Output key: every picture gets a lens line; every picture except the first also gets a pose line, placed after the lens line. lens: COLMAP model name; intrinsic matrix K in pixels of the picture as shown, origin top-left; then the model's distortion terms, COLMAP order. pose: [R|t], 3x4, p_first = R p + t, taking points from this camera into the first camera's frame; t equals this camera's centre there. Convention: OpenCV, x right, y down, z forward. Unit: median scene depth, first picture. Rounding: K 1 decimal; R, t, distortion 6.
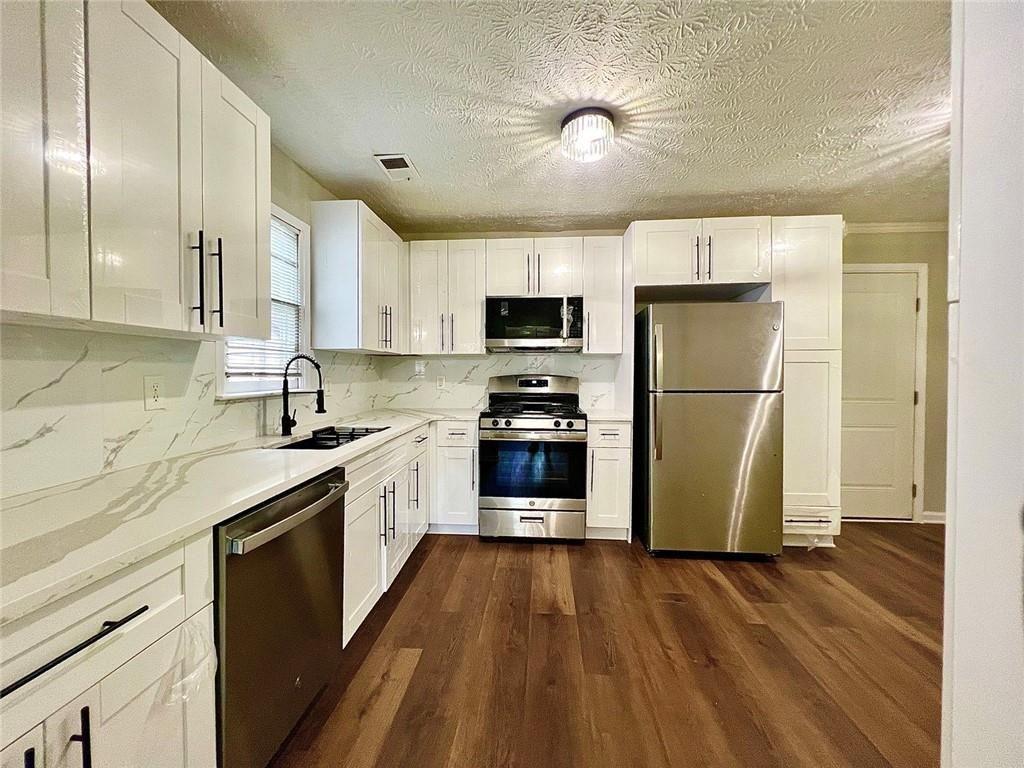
lens RADIAL K [[412.9, 0, 512.7], [0, 412.9, 380.2], [0, 0, 1]] dist [-0.002987, 0.000218]
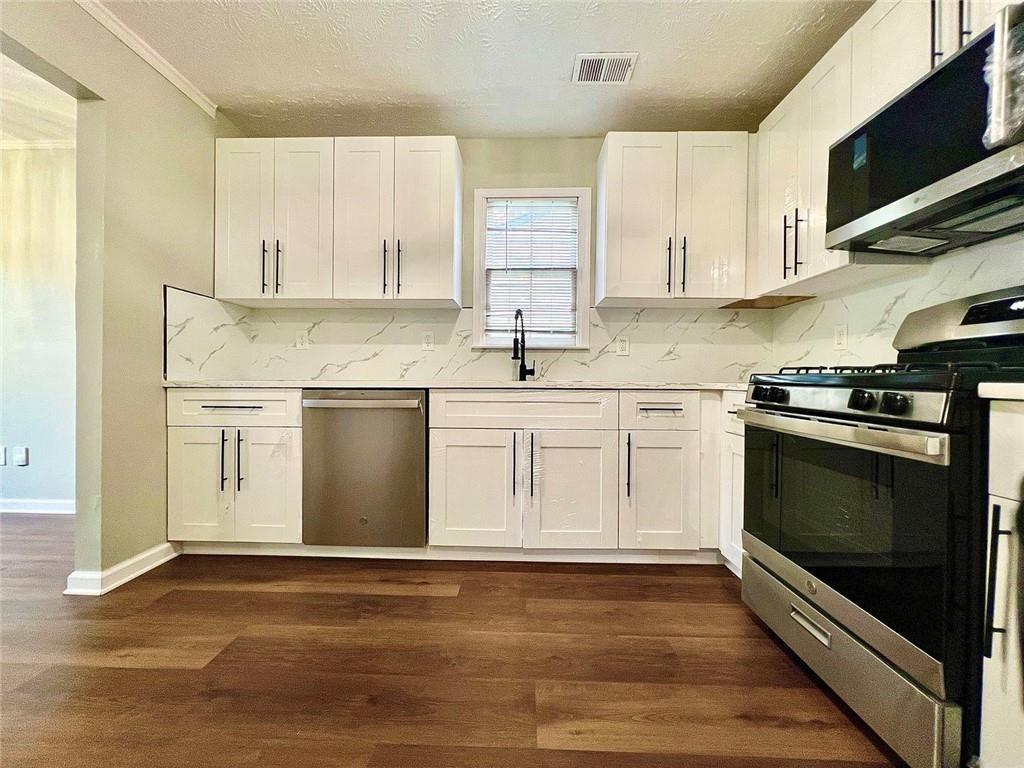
lens RADIAL K [[412.9, 0, 511.6], [0, 412.9, 381.1], [0, 0, 1]] dist [-0.002987, 0.000218]
pose [[0.043116, 0.003463, -0.999064, 0.714210], [-0.030851, 0.999522, 0.002134, 0.151526], [0.998594, 0.030730, 0.043202, 1.046224]]
